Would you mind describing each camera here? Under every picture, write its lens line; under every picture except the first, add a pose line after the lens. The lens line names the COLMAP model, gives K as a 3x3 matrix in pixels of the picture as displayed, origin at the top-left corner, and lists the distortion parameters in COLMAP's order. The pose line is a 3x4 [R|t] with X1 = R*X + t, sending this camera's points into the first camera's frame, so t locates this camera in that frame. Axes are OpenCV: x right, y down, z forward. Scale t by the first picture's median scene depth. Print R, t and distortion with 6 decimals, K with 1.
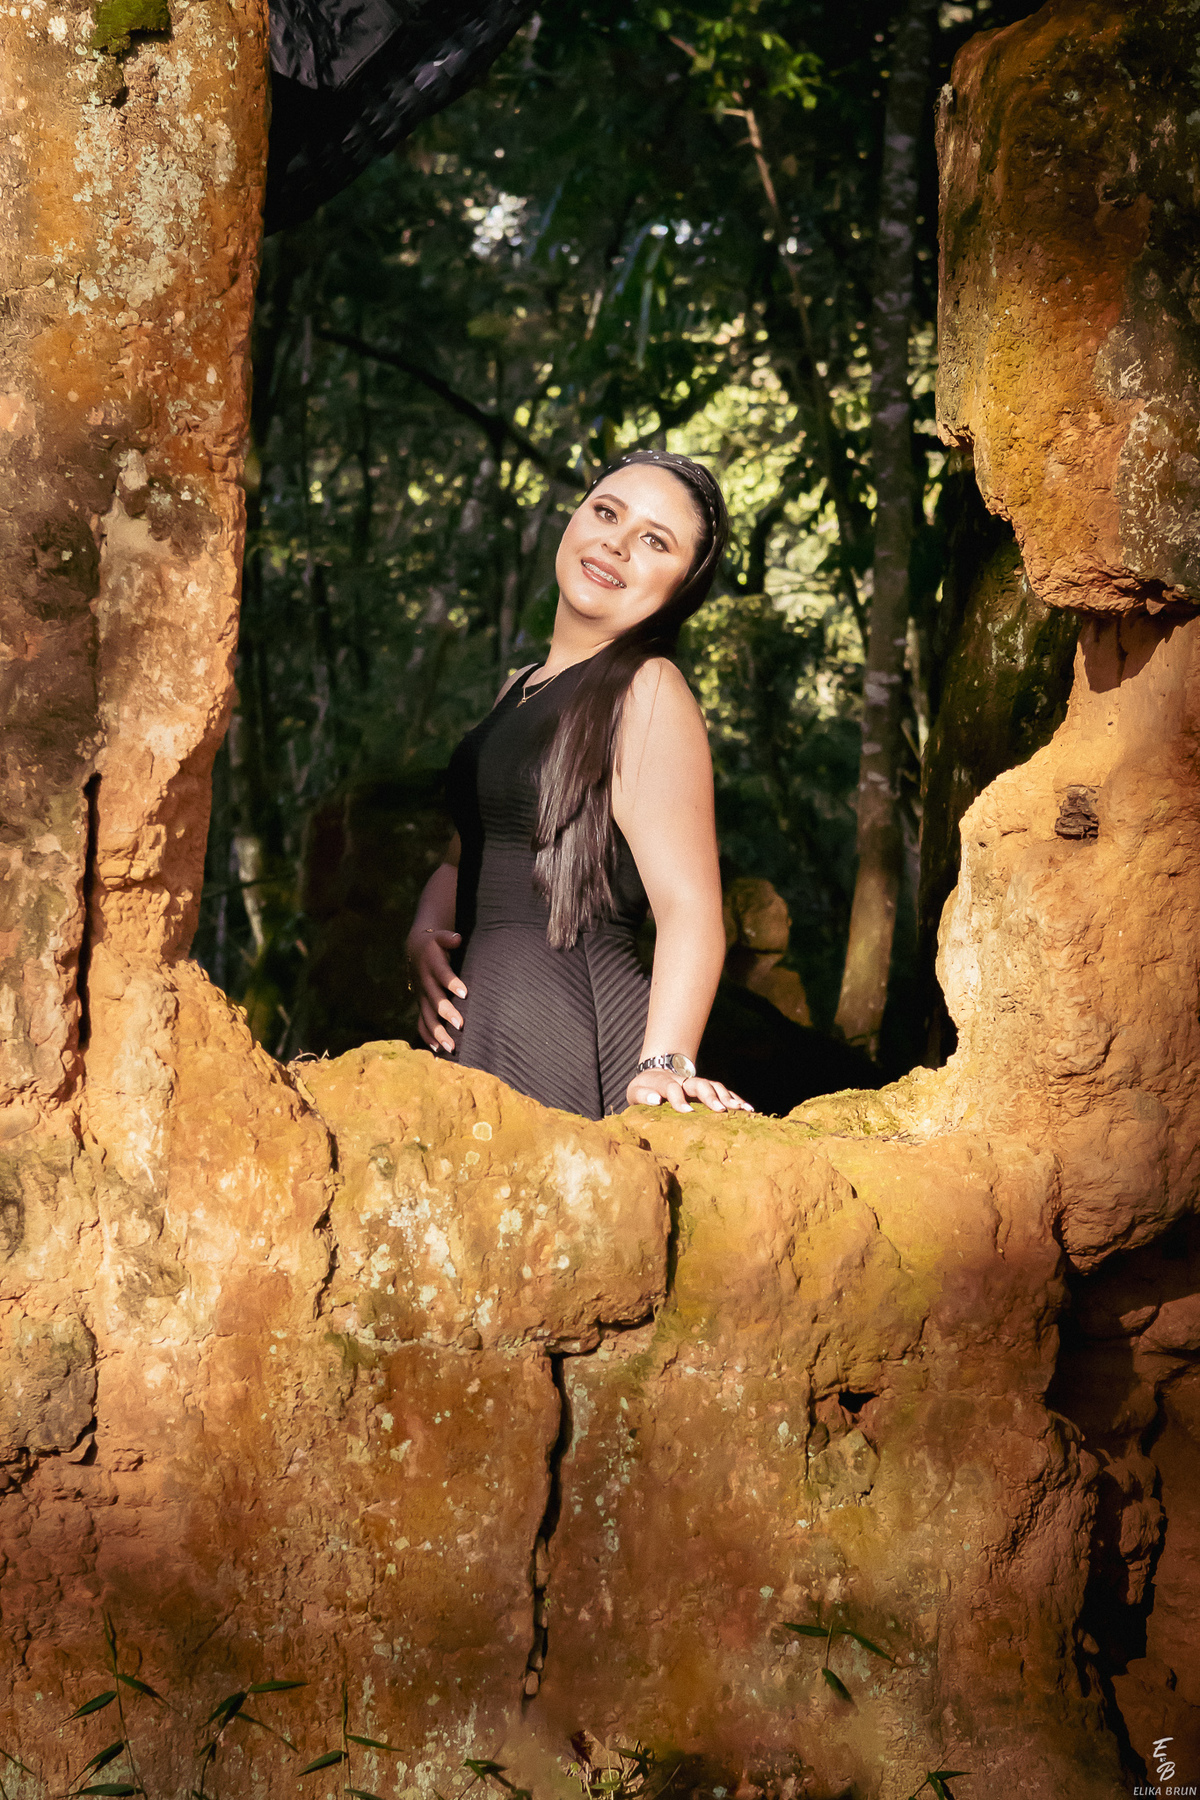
lens RADIAL K [[4997.4, 0, 596.5], [0, 4997.4, 1069.1], [0, 0, 1]] dist [-0.113687, 0.843269]
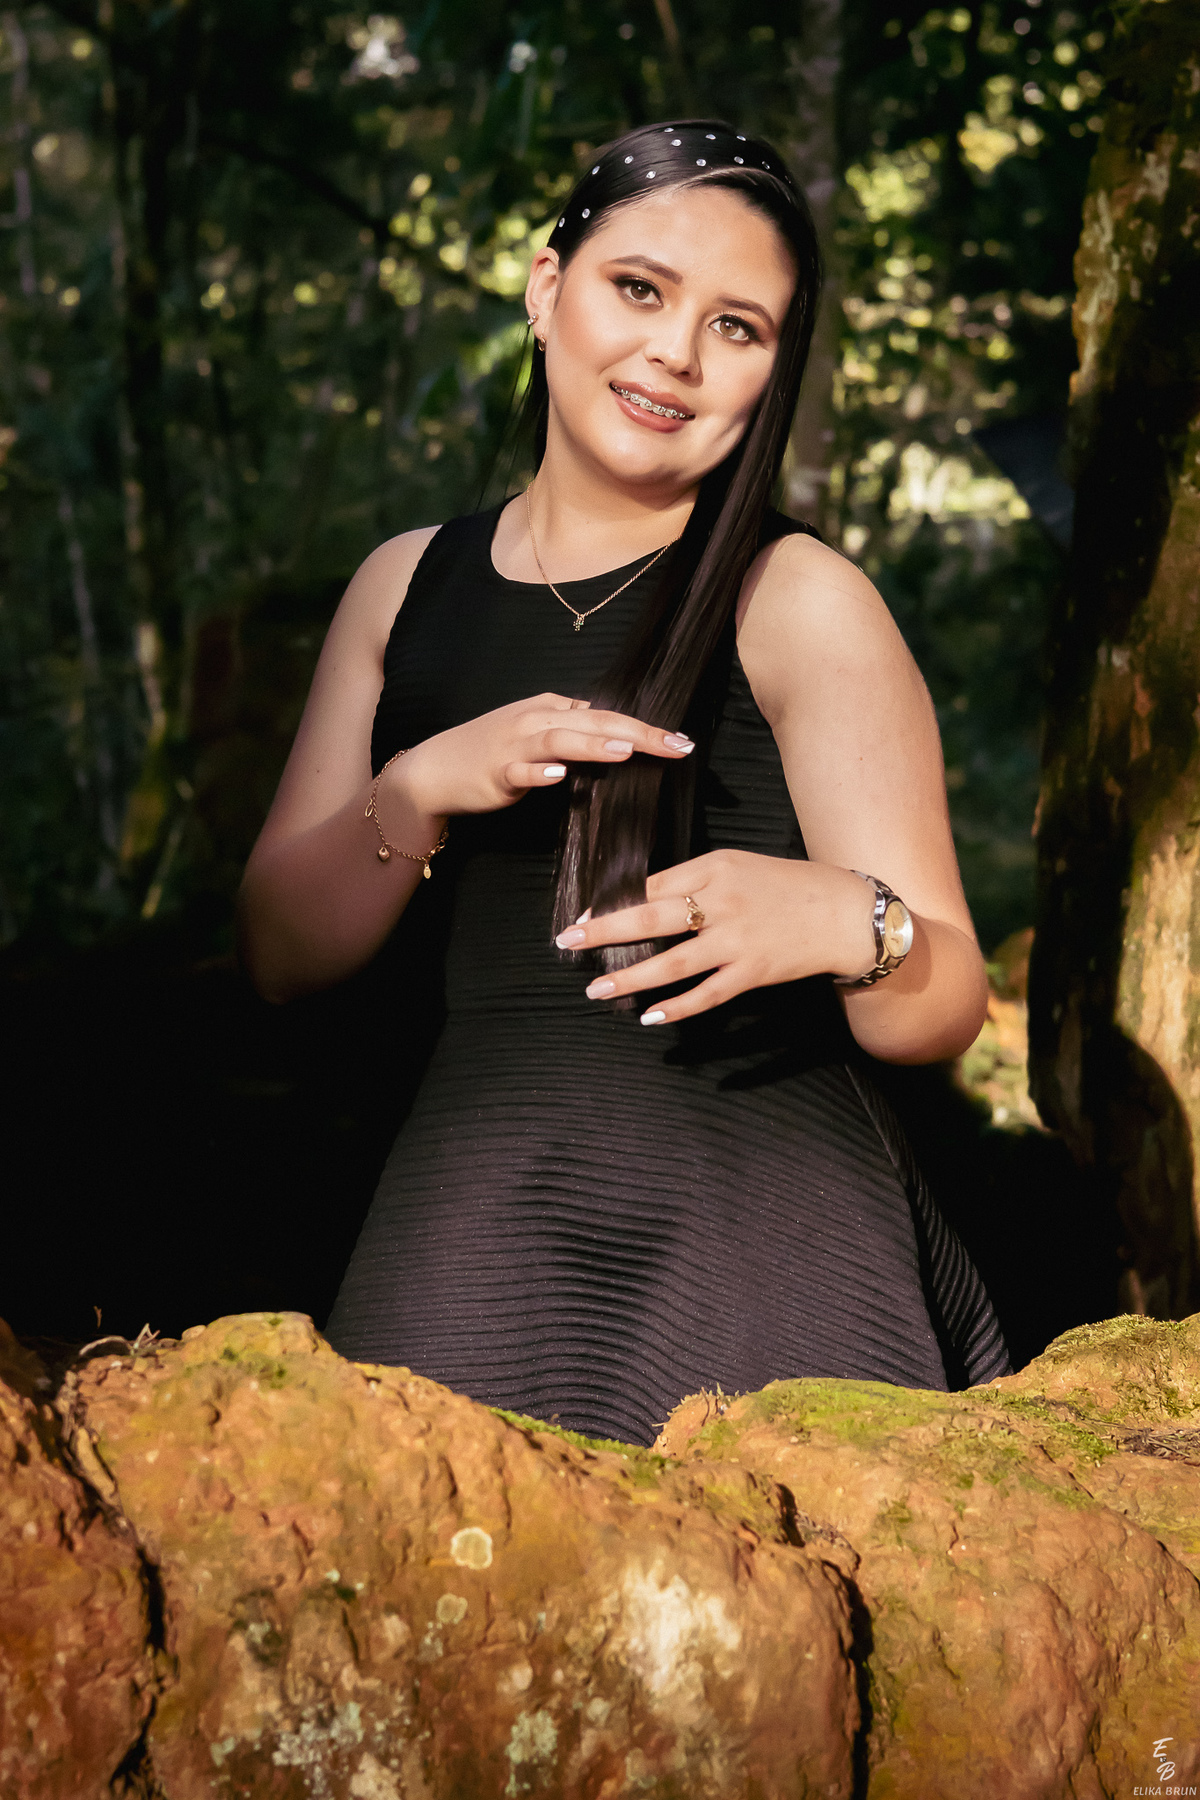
lens RADIAL K [[4118.2, 0, 600.0], [0, 4118.2, 900.0], [0, 0, 1]] dist [-0.096318, 0.861745]
pose [[0.999392, -0.006154, 0.034304, -0.023644], [0.005100, 0.999515, 0.030736, -0.060483], [-0.034477, -0.030542, 0.998939, 0.613768]]
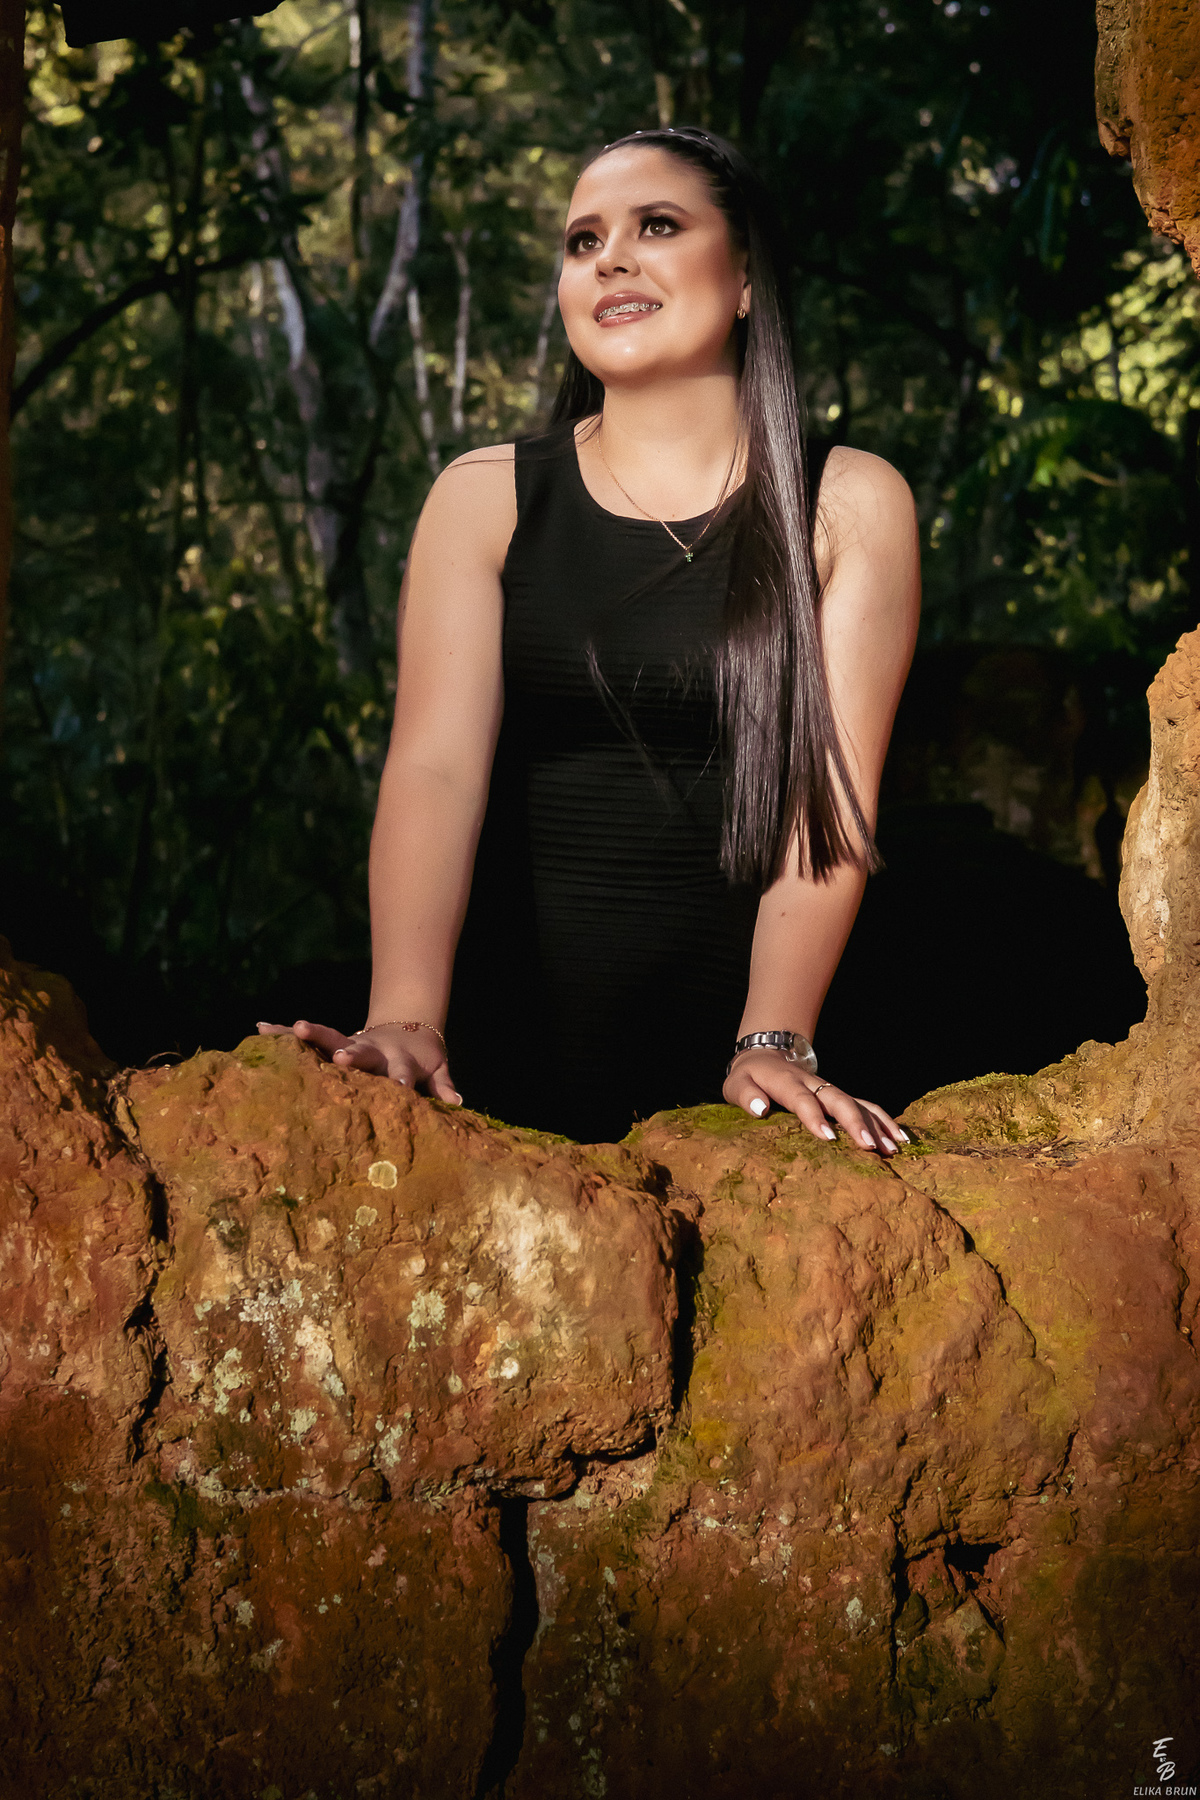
lens RADIAL K [[4118.2, 0, 600.0], [0, 4118.2, 900.0], [0, 0, 1]] dist [-0.096318, 0.861745]
pose [[0.991936, -0.021030, -0.124983, 0.075436], [0.021017, 0.999778, -0.001430, -0.022876], [0.124985, -0.001209, 0.992158, 0.457594]]
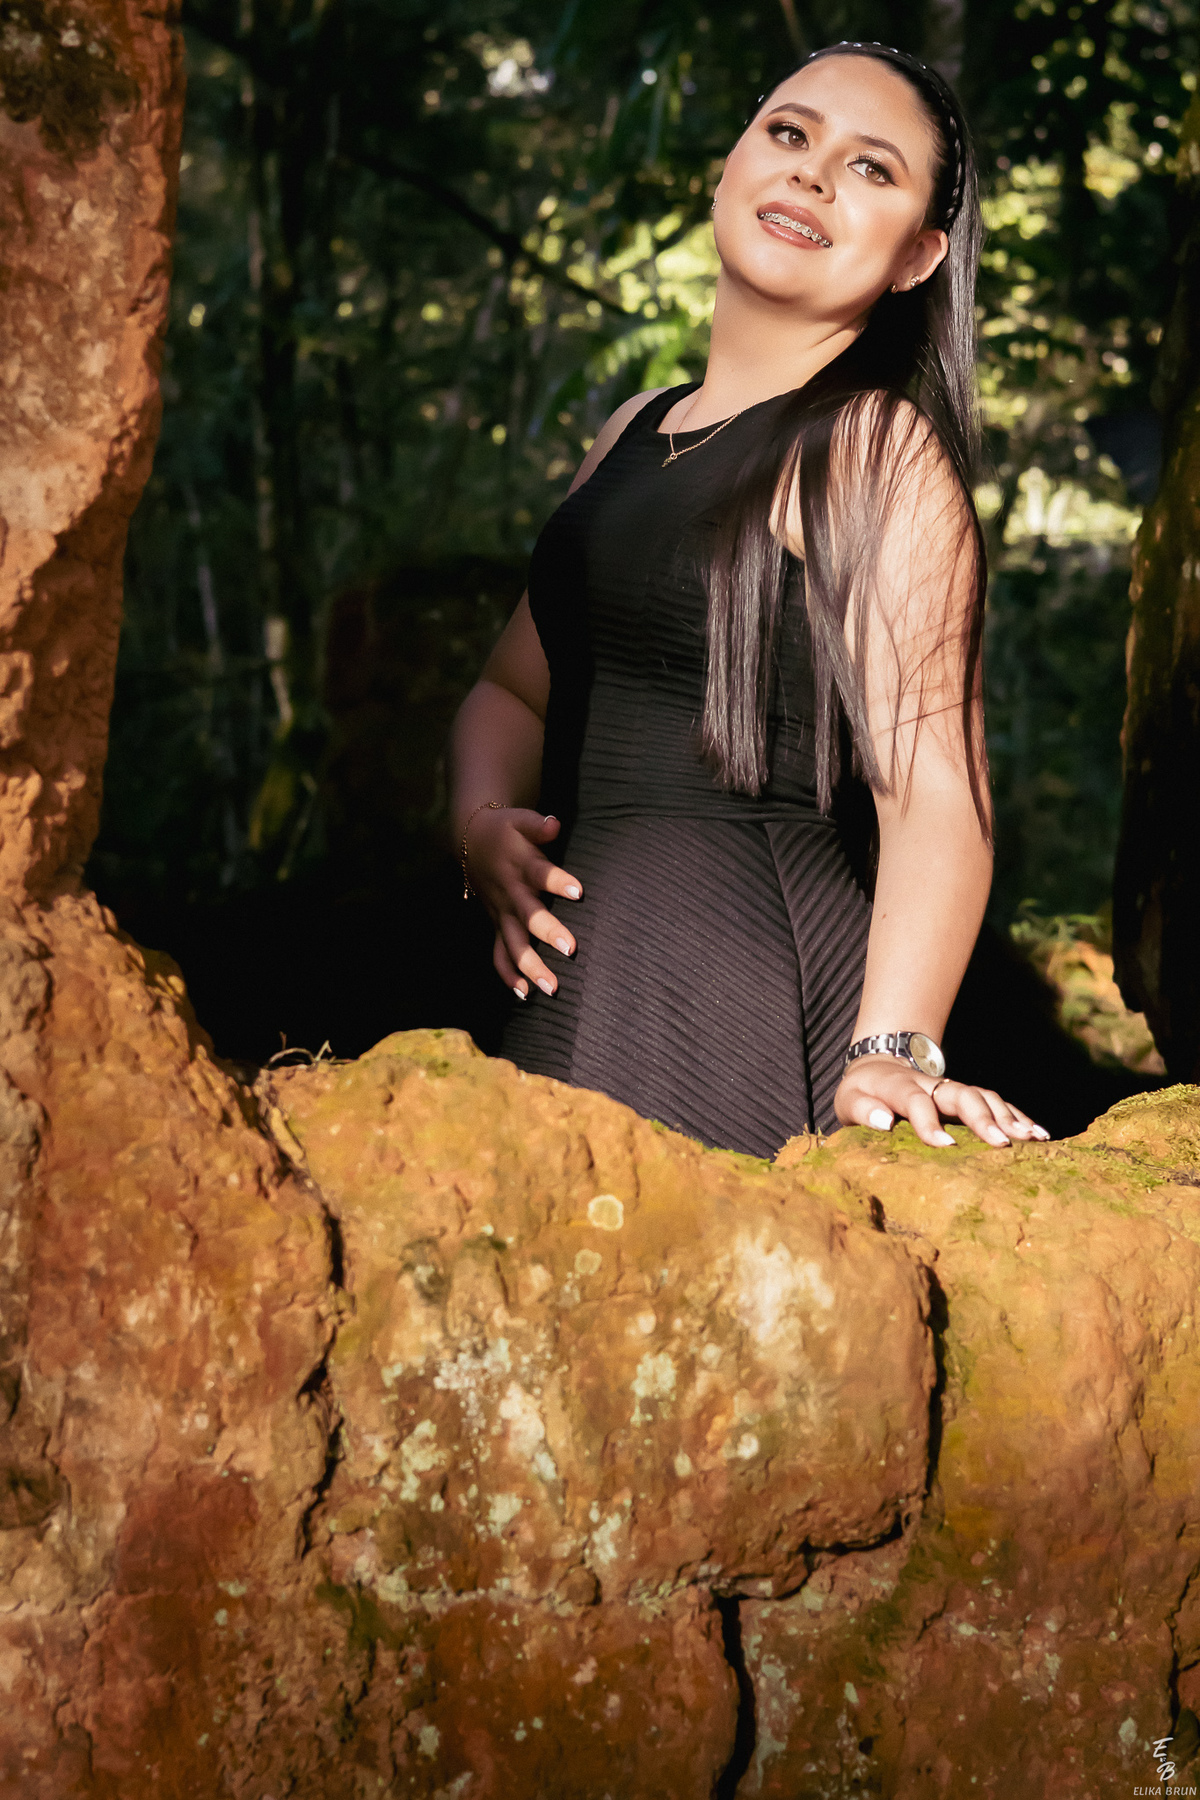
lens RADIAL K [[4110.4, 0, 600.0], [0, 4110.4, 900.0], [0, 0, 1]] dist [-0.099977, 0.863904]
pose [[0.999920, 0.010757, 0.006614, -0.026829], [-0.010911, 0.999659, 0.023711, -0.032848], [-0.006357, -0.023781, 0.999697, 0.546261]]
